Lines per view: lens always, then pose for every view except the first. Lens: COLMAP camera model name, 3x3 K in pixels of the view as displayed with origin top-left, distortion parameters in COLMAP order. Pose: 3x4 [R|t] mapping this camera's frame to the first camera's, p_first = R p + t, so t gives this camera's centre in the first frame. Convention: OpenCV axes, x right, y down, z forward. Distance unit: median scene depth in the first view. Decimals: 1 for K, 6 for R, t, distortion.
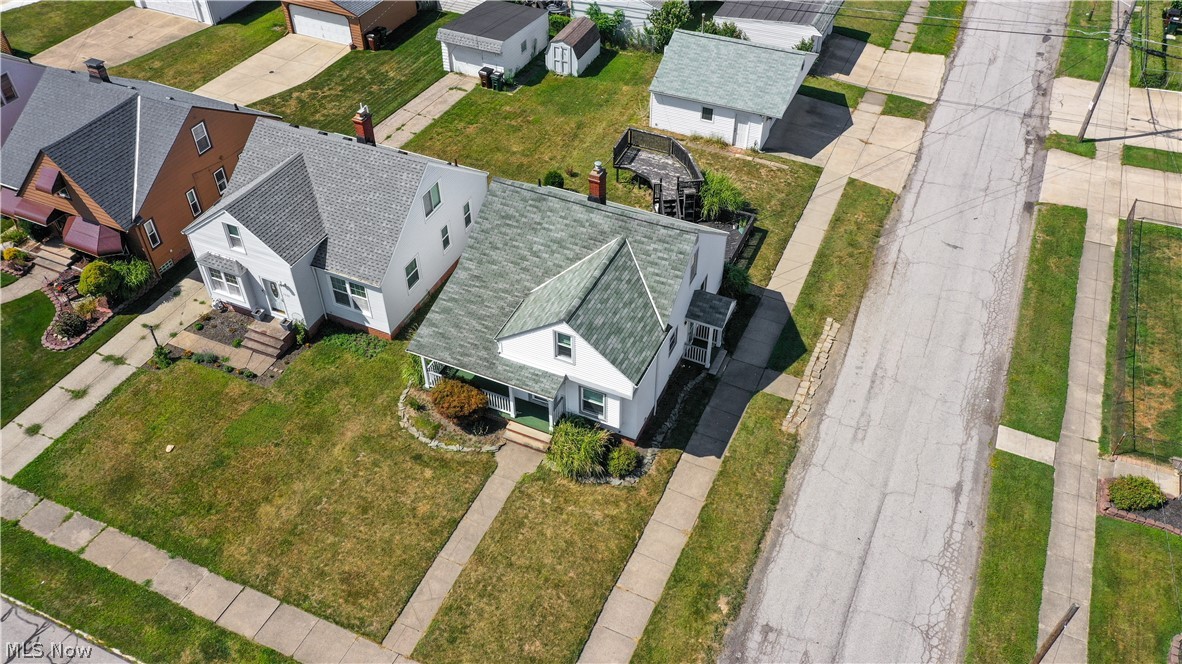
lens RADIAL K [[937.4, 0, 591.1], [0, 937.4, 327.9], [0, 0, 1]] dist [0.015860, 0.006548]
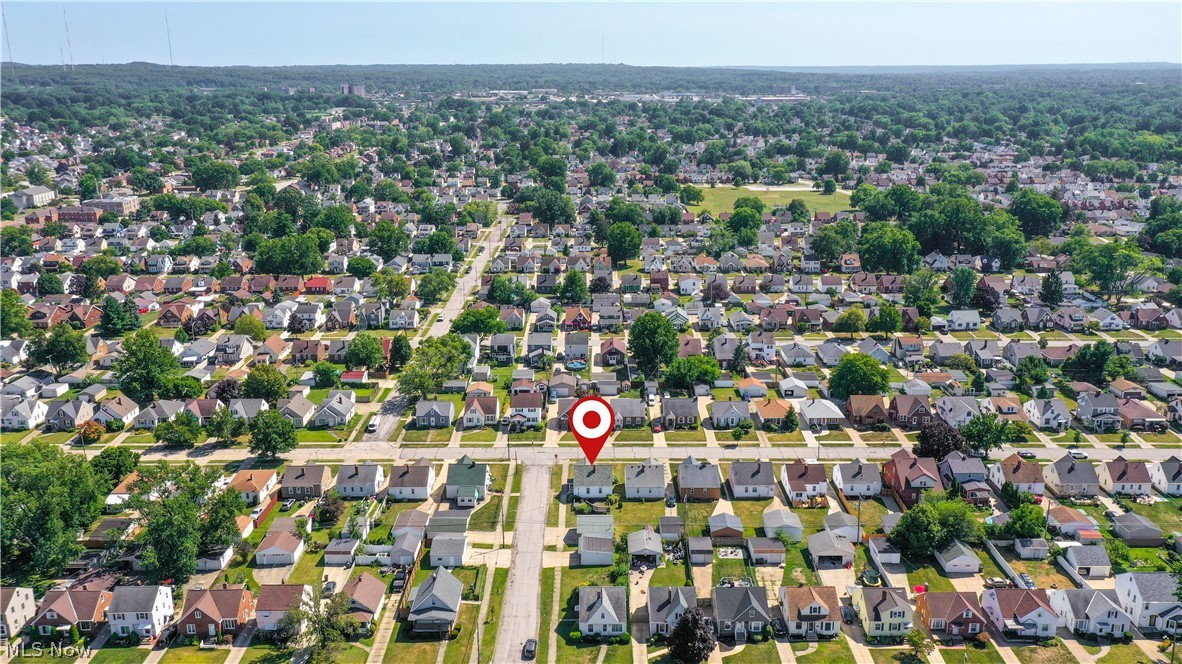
lens RADIAL K [[937.4, 0, 591.1], [0, 937.4, 327.9], [0, 0, 1]] dist [0.015860, 0.006548]
pose [[-0.910478, 0.115606, -0.397071, 1.736622], [-0.273831, 0.550986, 0.788309, -4.046901], [0.309914, 0.826468, -0.470004, 2.356484]]
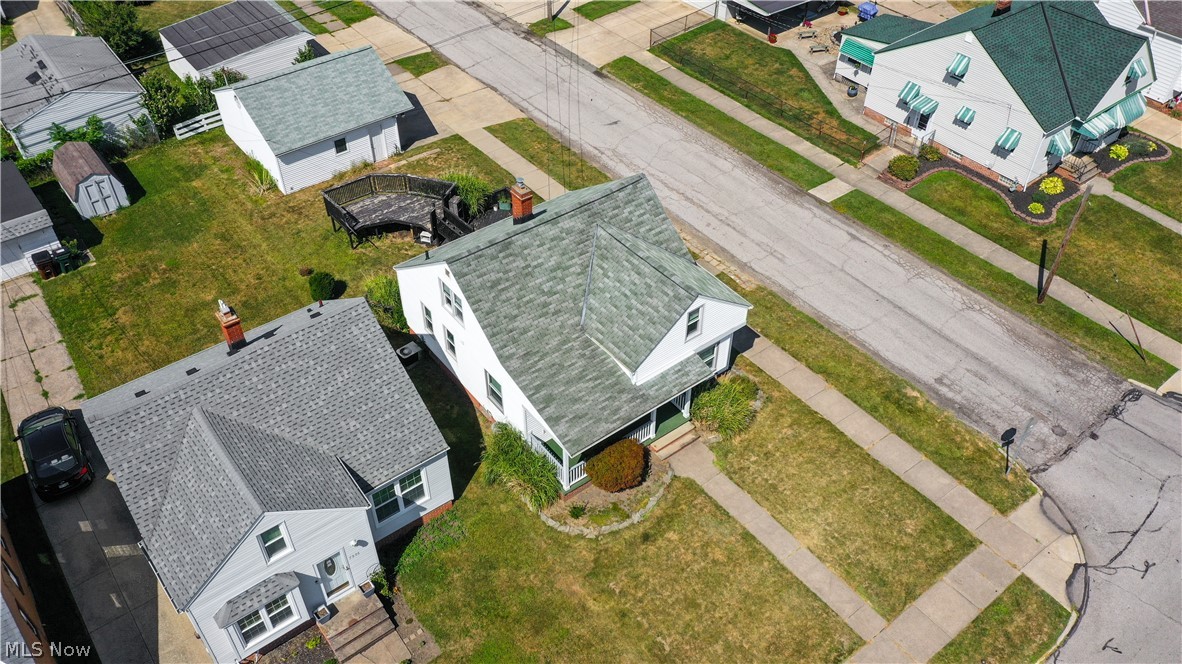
lens RADIAL K [[937.4, 0, 591.1], [0, 937.4, 327.9], [0, 0, 1]] dist [0.015860, 0.006548]
pose [[0.467830, -0.592492, 0.655811, -0.505855], [0.592536, 0.760822, 0.264672, -0.208534], [-0.655771, 0.264771, 0.707008, 0.268316]]
